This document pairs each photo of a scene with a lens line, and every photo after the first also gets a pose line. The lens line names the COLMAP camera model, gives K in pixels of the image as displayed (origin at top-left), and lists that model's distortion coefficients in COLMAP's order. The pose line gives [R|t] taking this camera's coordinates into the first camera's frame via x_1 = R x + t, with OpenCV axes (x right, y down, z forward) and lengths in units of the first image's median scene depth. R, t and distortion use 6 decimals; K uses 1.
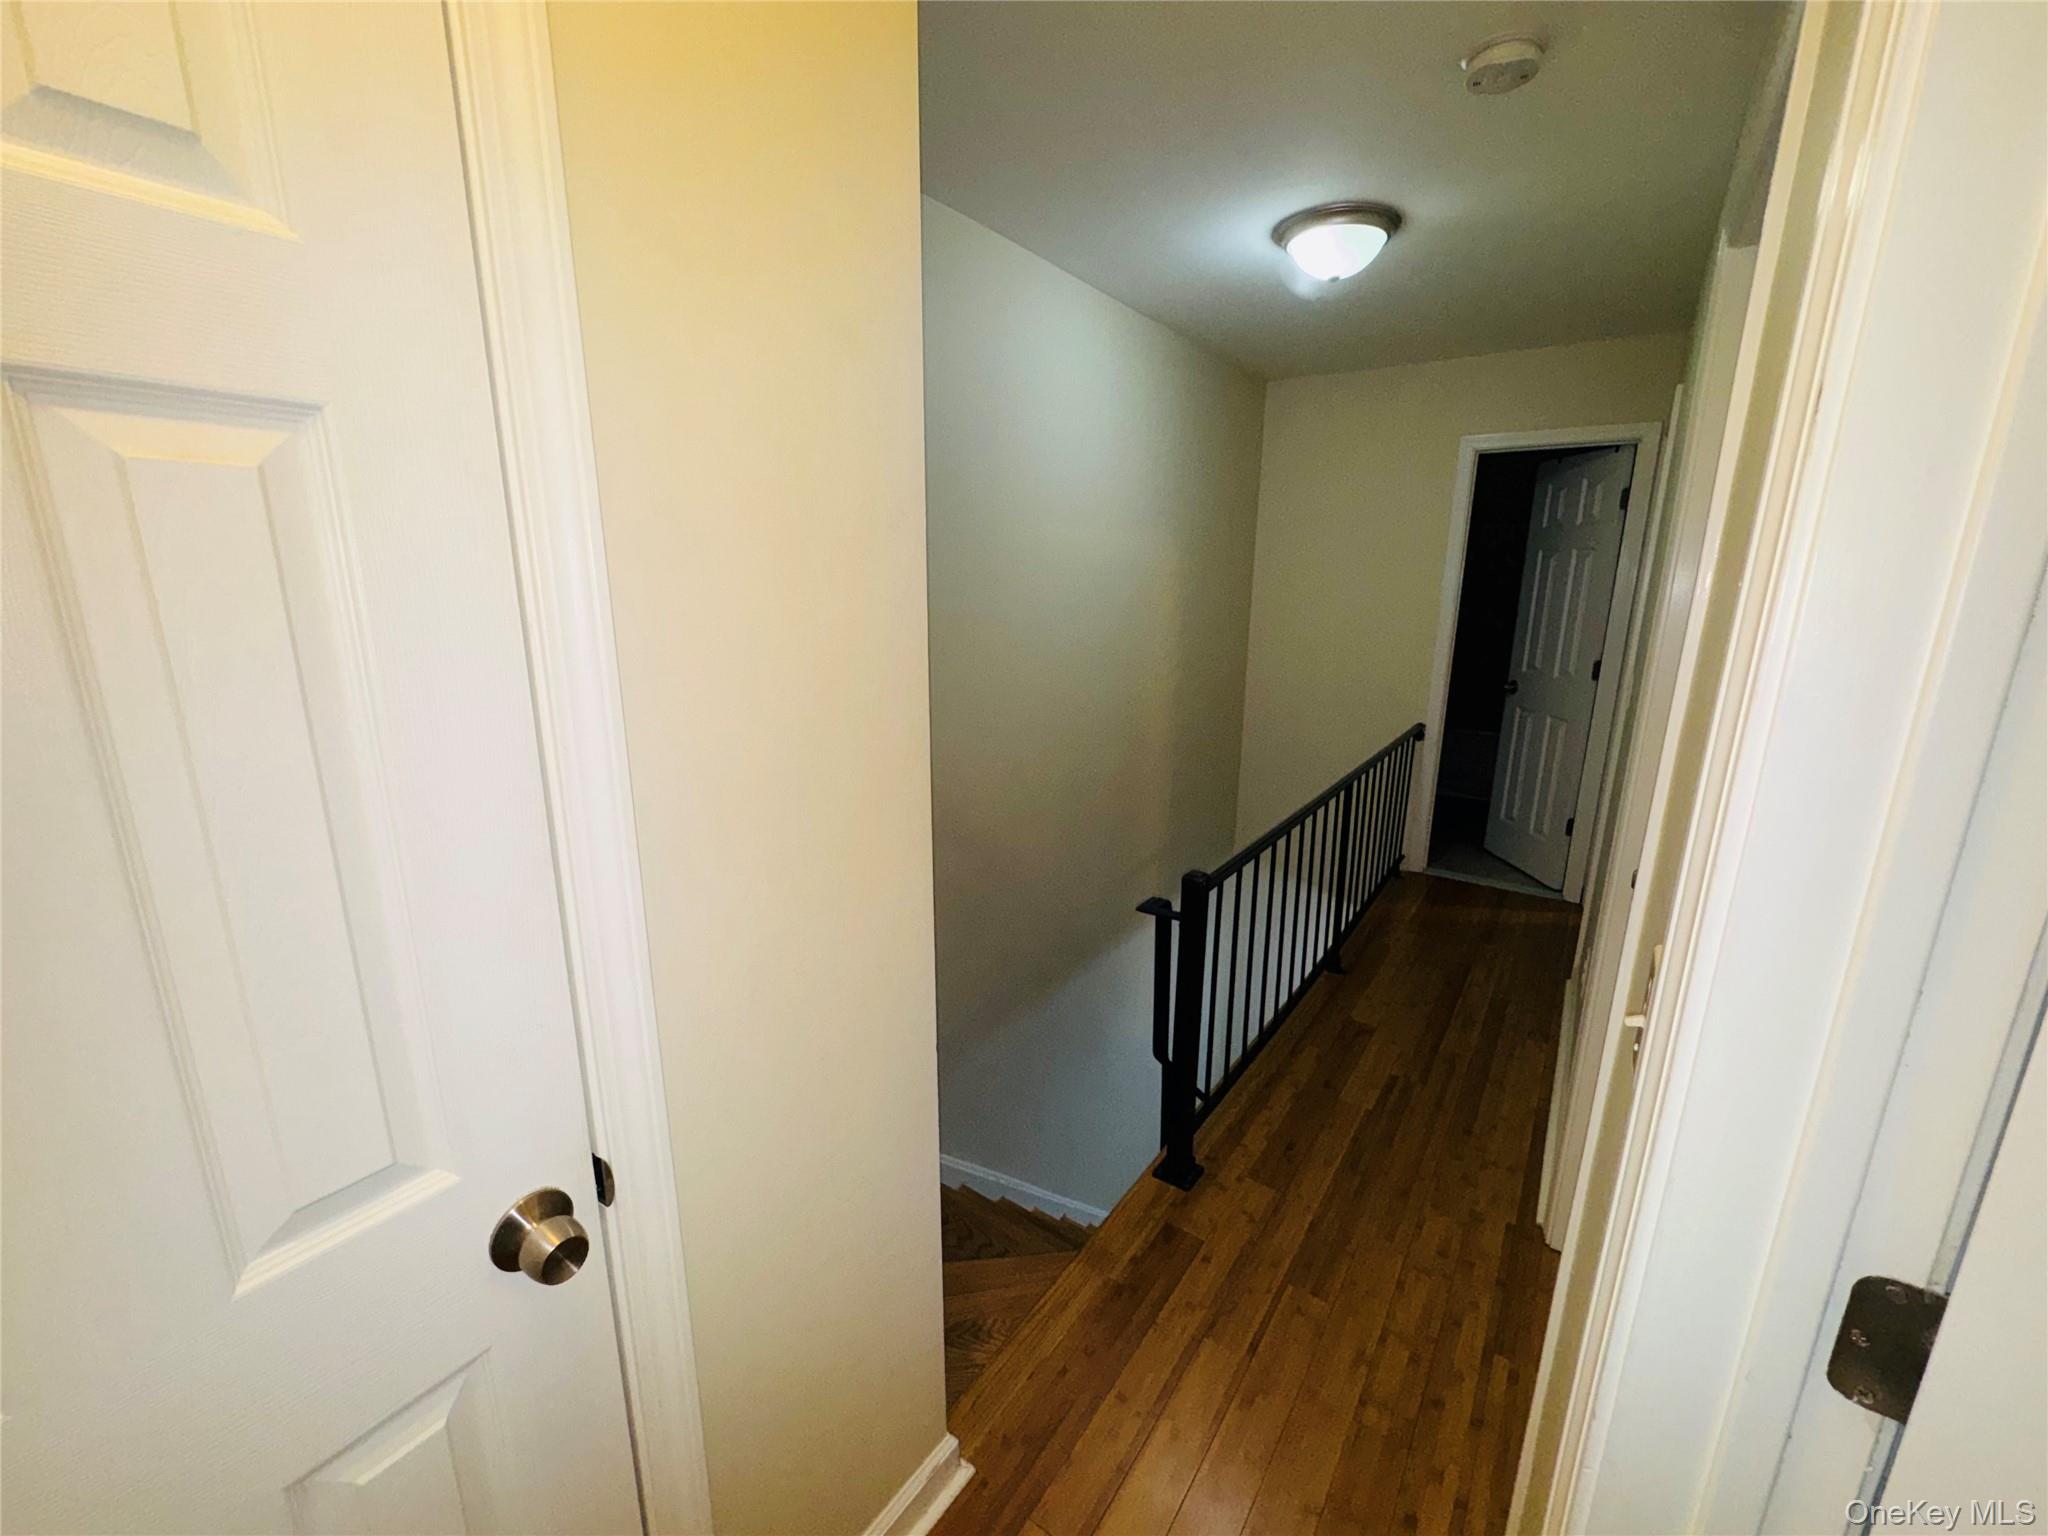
lens RADIAL K [[819.6, 0, 1022.8], [0, 819.6, 771.5], [0, 0, 1]] dist [-0.002502, 0.000622]
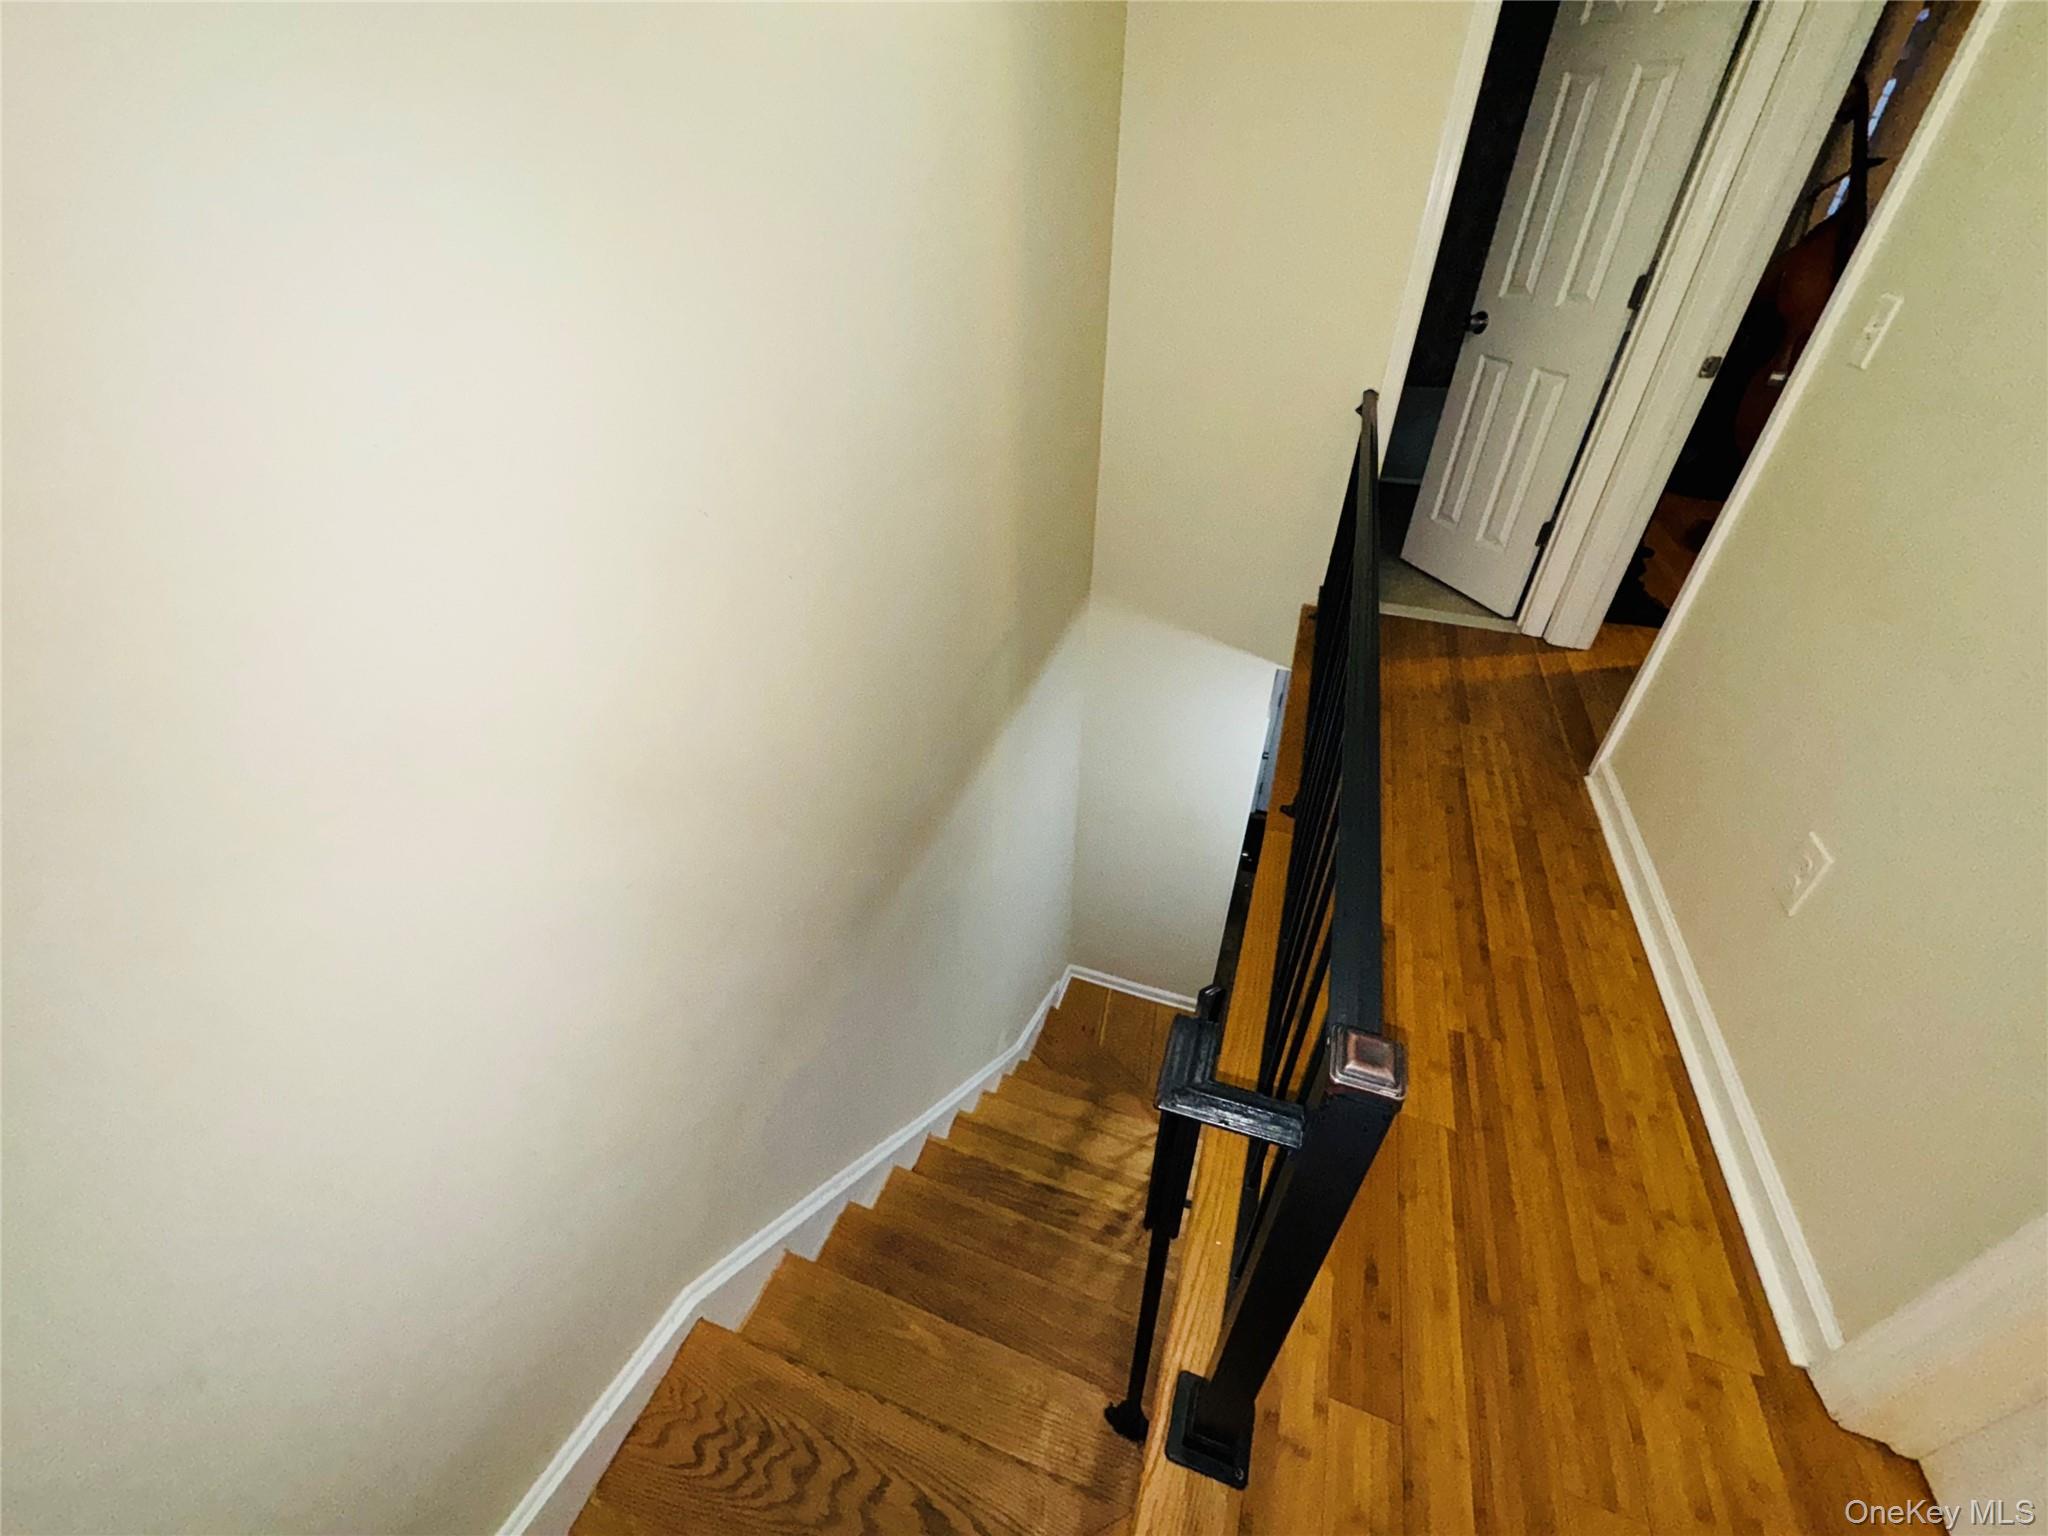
lens RADIAL K [[819.6, 0, 1023.8], [0, 819.6, 770.5], [0, 0, 1]] dist [-0.002502, 0.000622]
pose [[0.960885, -0.161224, 0.225180, 0.017073], [0.063452, 0.919616, 0.387661, -0.058460], [-0.269579, -0.358209, 0.893875, 0.432280]]
